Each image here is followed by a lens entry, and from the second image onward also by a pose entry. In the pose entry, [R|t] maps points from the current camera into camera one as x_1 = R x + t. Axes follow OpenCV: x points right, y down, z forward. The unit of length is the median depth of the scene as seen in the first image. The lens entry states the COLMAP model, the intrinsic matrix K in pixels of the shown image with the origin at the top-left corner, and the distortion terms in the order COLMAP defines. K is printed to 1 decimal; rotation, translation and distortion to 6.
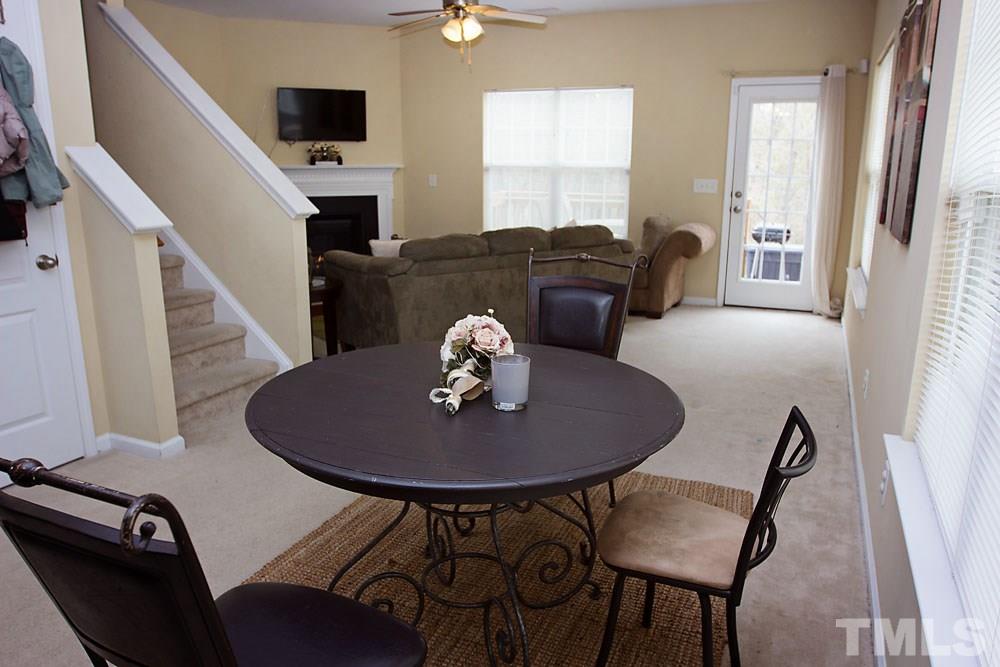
lens RADIAL K [[740.9, 0, 497.5], [0, 740.9, 333.2], [0, 0, 1]] dist [-0.057029, 0.019521]
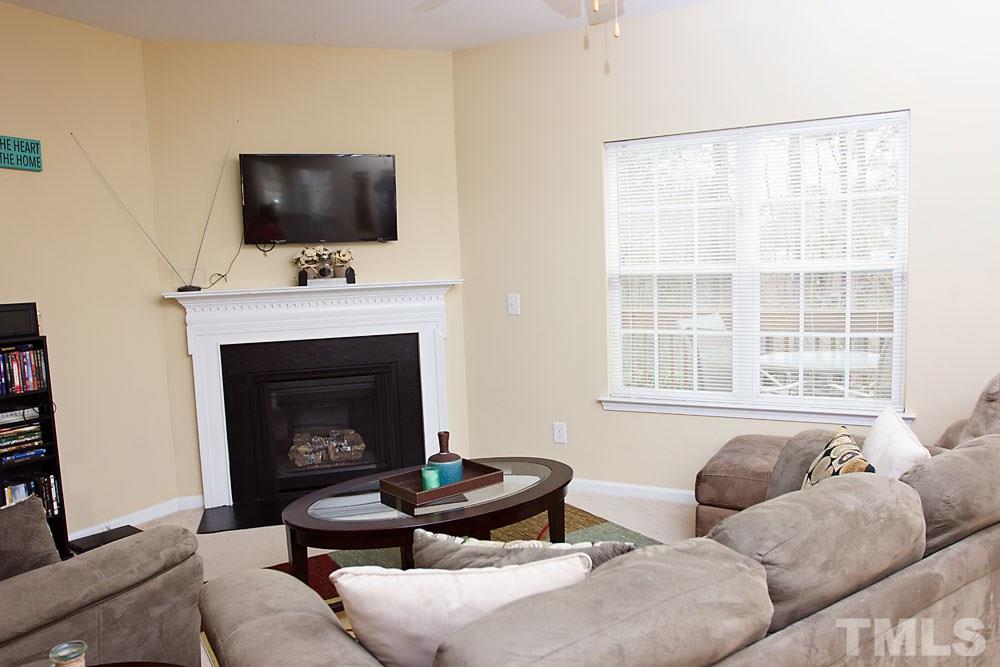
lens RADIAL K [[740.9, 0, 498.8], [0, 740.9, 332.9], [0, 0, 1]] dist [-0.057029, 0.019521]
pose [[0.996483, -0.030717, -0.077963, -0.057743], [0.019469, 0.989798, -0.141140, -0.109212], [0.081503, 0.139126, 0.986915, 0.455942]]
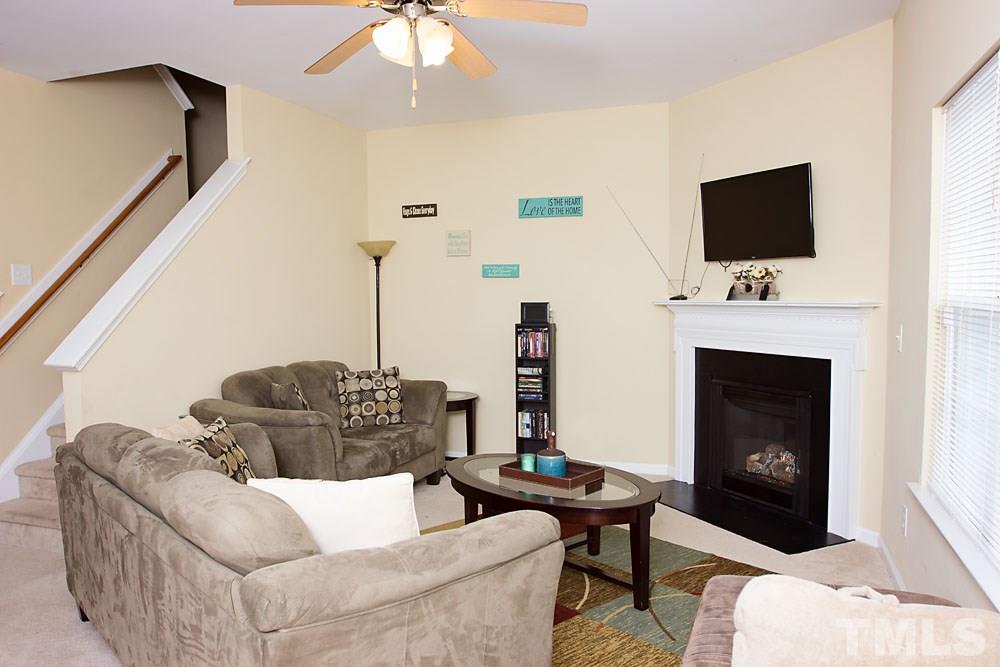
lens RADIAL K [[740.9, 0, 497.9], [0, 740.9, 337.1], [0, 0, 1]] dist [-0.057029, 0.019521]
pose [[0.070679, 0.057085, -0.995864, 0.339033], [-0.215640, 0.975628, 0.040620, -0.182197], [0.973912, 0.211877, 0.081266, 0.771850]]
